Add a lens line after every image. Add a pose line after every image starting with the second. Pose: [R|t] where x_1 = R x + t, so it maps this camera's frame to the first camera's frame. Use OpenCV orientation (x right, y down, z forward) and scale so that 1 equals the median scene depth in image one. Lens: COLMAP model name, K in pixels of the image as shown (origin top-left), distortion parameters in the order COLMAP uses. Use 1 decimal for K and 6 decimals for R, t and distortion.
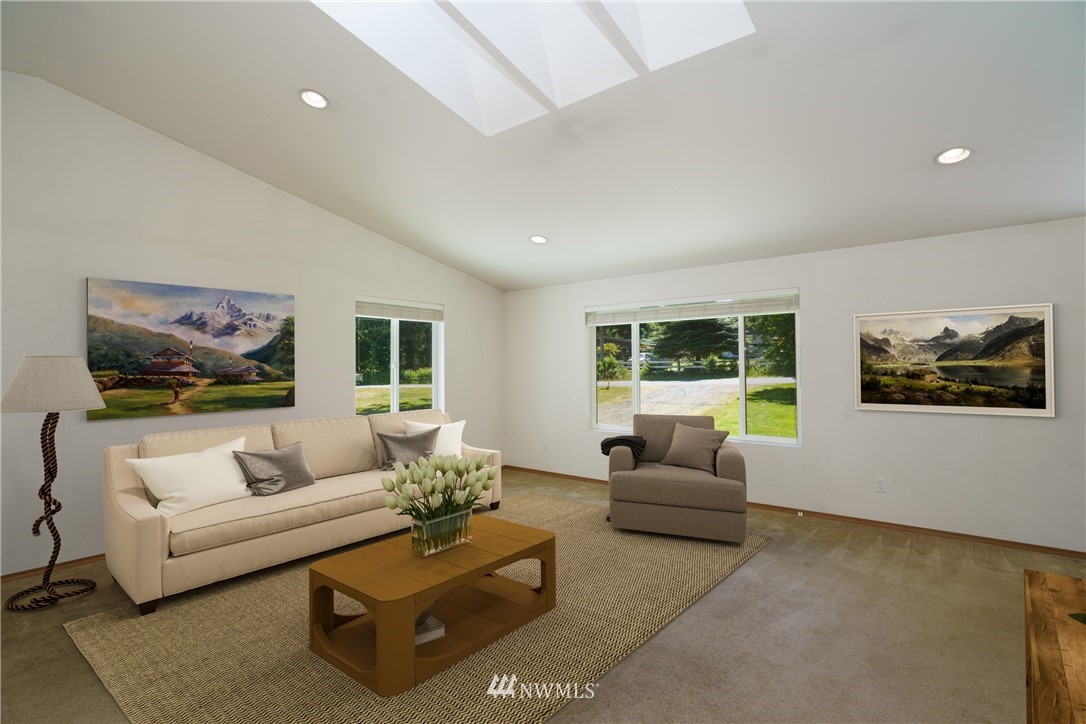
lens RADIAL K [[498.5, 0, 546.9], [0, 498.5, 363.9], [0, 0, 1]] dist [-0.006408, -0.000214]
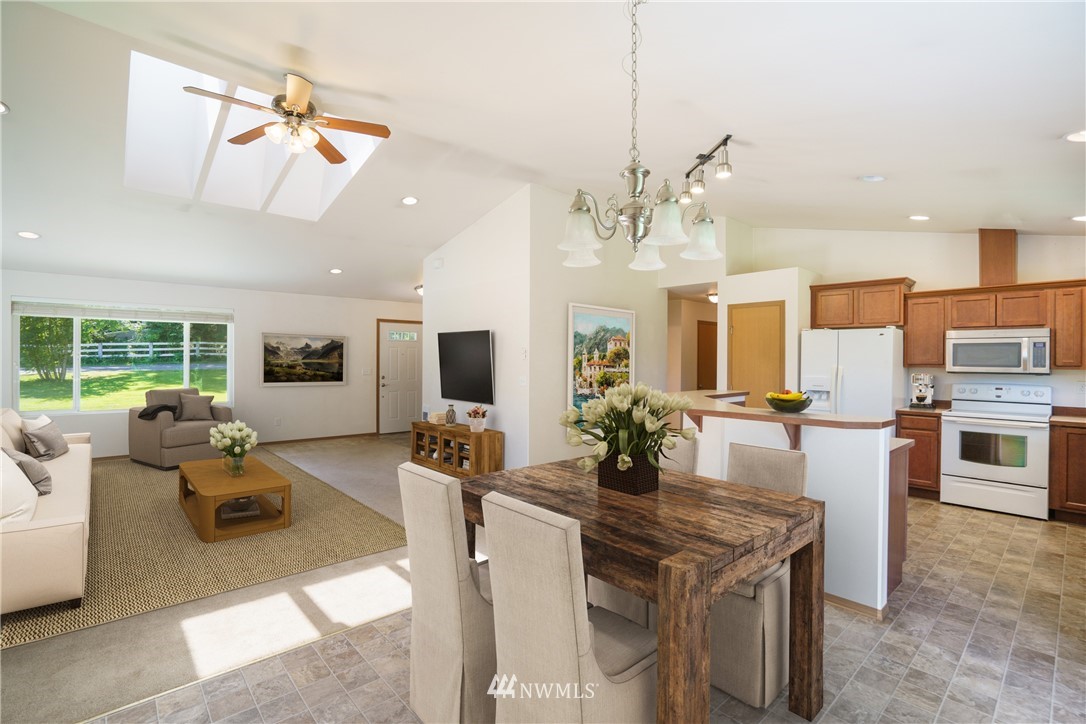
lens RADIAL K [[498.5, 0, 542.1], [0, 498.5, 365.1], [0, 0, 1]] dist [-0.006408, -0.000214]
pose [[0.180708, 0.013785, 0.983440, -0.727856], [-0.019896, 0.999748, -0.010358, 0.013002], [-0.983336, -0.017695, 0.180937, -0.218951]]
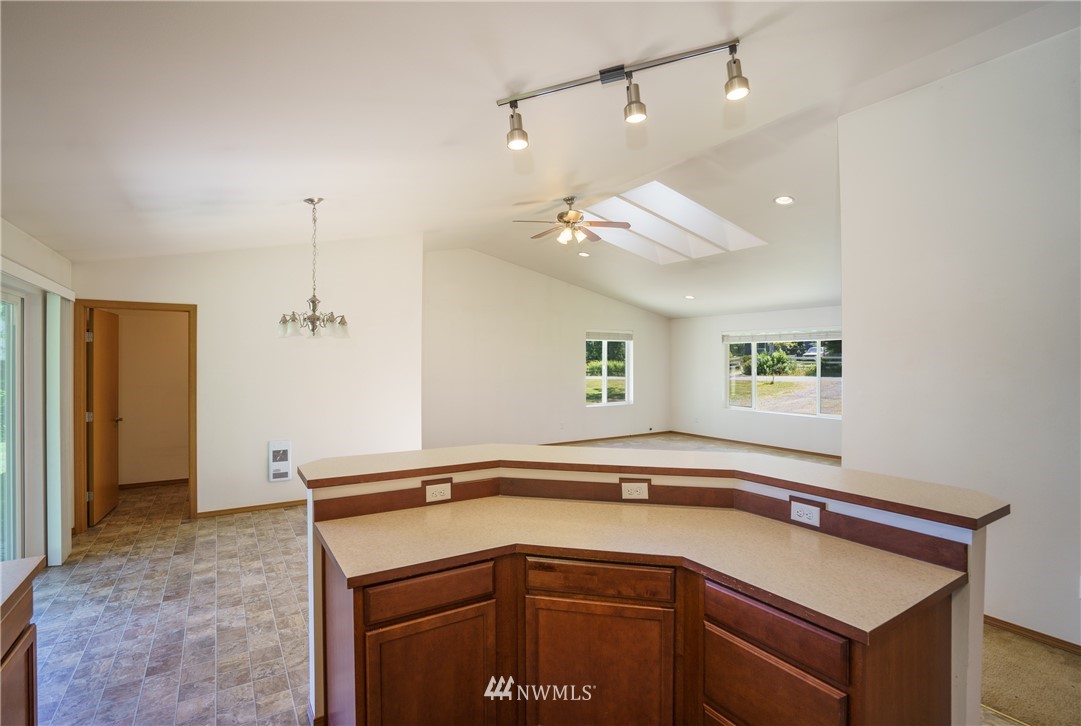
lens RADIAL K [[496.2, 0, 539.3], [0, 496.2, 364.9], [0, 0, 1]] dist [-0.006408, -0.000214]
pose [[0.941212, 0.009218, -0.337689, 0.066618], [-0.003070, 0.999820, 0.018735, -0.038472], [0.337801, -0.016597, 0.941071, -0.736433]]
